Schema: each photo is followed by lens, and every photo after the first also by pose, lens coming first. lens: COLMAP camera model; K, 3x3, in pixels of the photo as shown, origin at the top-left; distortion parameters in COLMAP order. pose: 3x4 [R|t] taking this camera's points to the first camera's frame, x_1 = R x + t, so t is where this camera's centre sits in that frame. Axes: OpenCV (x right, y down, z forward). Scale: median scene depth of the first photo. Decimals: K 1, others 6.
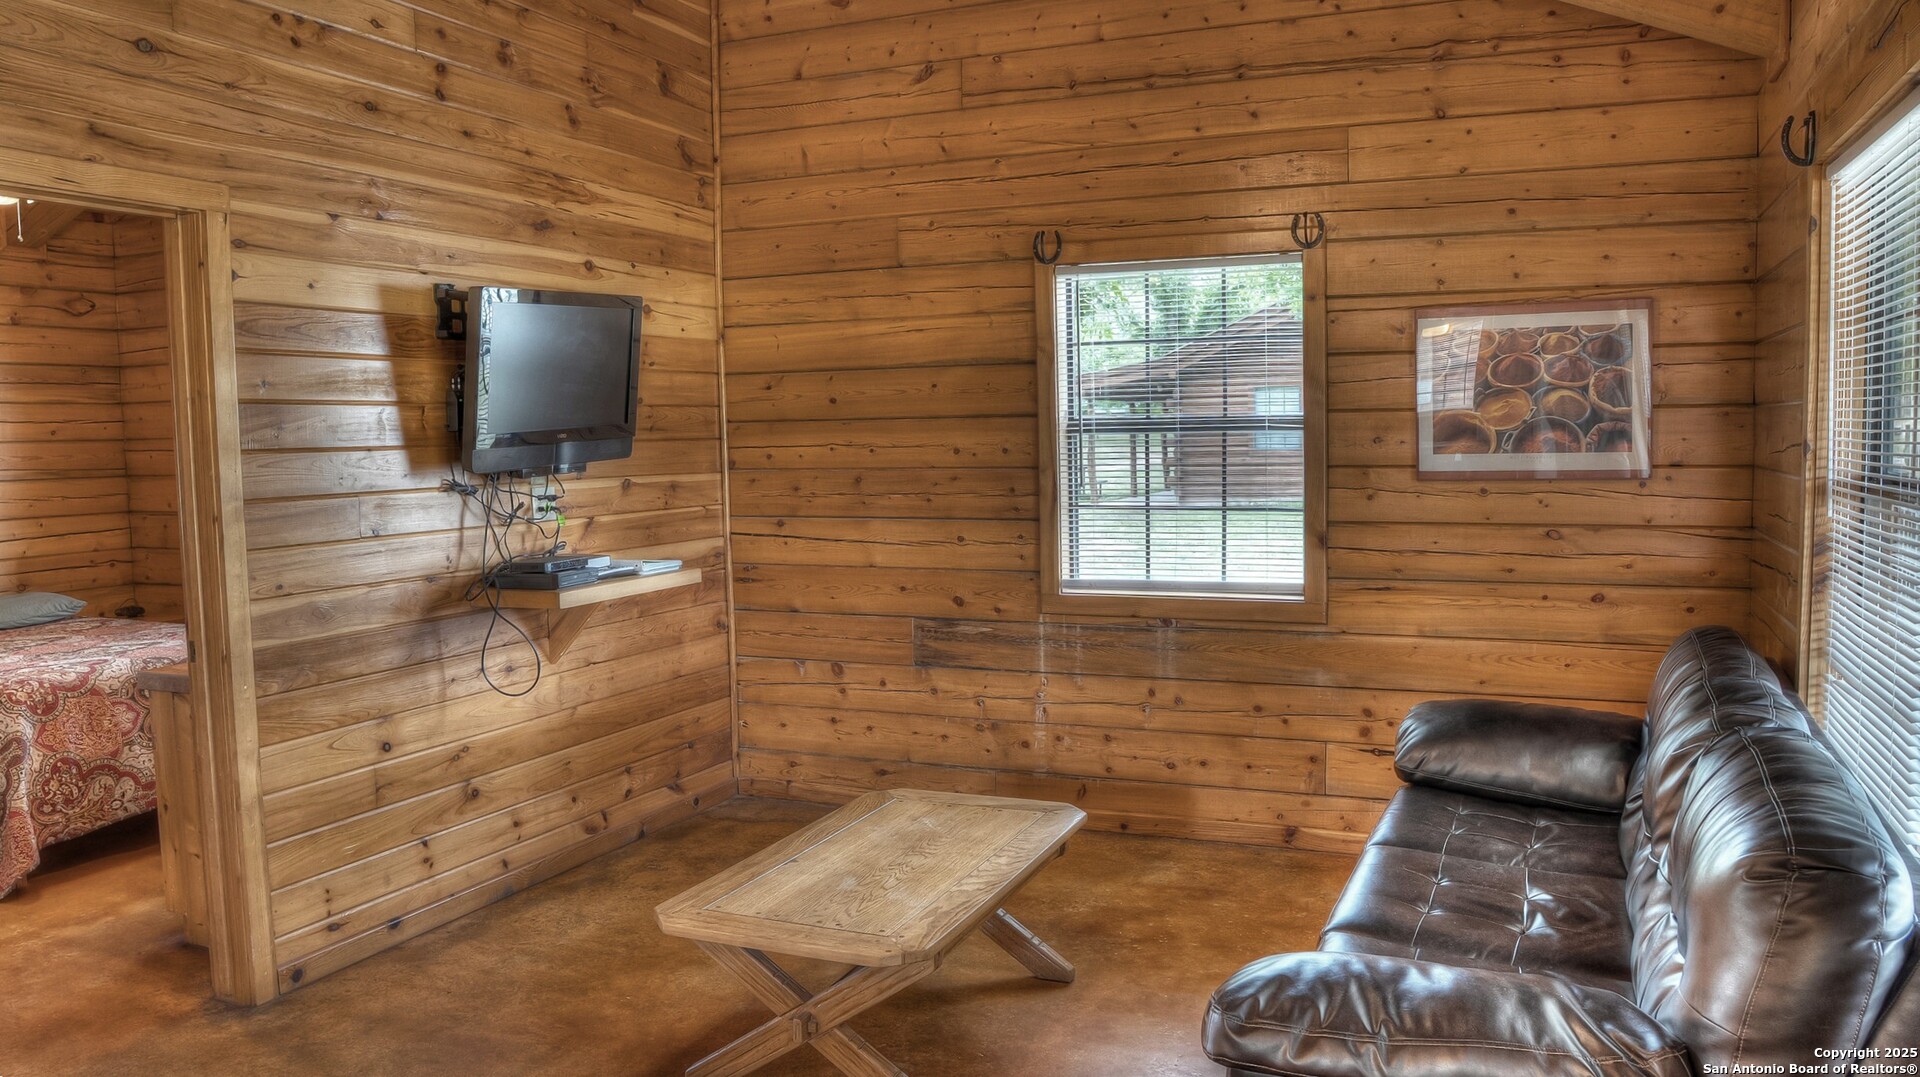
lens RADIAL K [[1361.9, 0, 1016.2], [0, 1361.9, 523.2], [0, 0, 1]] dist [-0.111542, 0.069048]
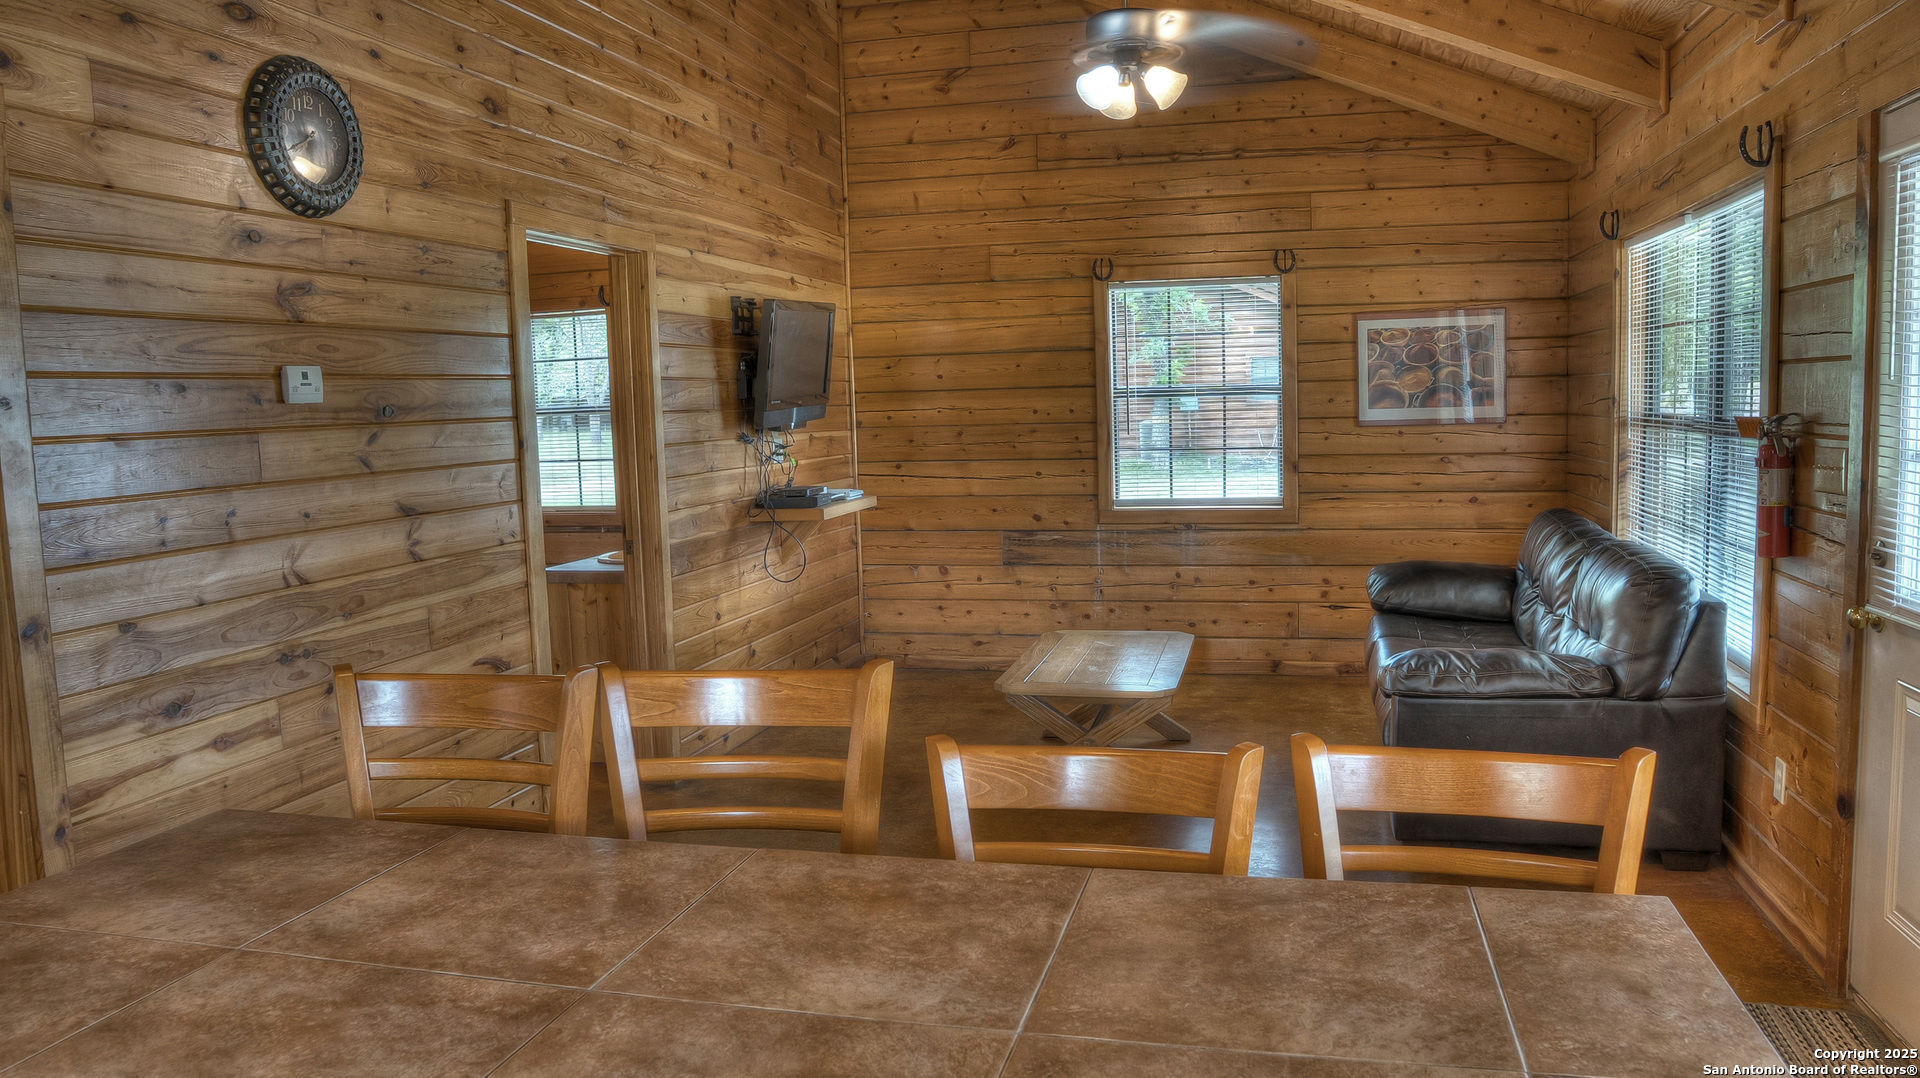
lens RADIAL K [[1361.9, 0, 967.6], [0, 1361.9, 522.0], [0, 0, 1]] dist [-0.111542, 0.069048]
pose [[0.987537, -0.024692, 0.155440, -0.370229], [0.021938, 0.999571, 0.019411, 0.036254], [-0.155853, -0.015759, 0.987655, -0.431227]]
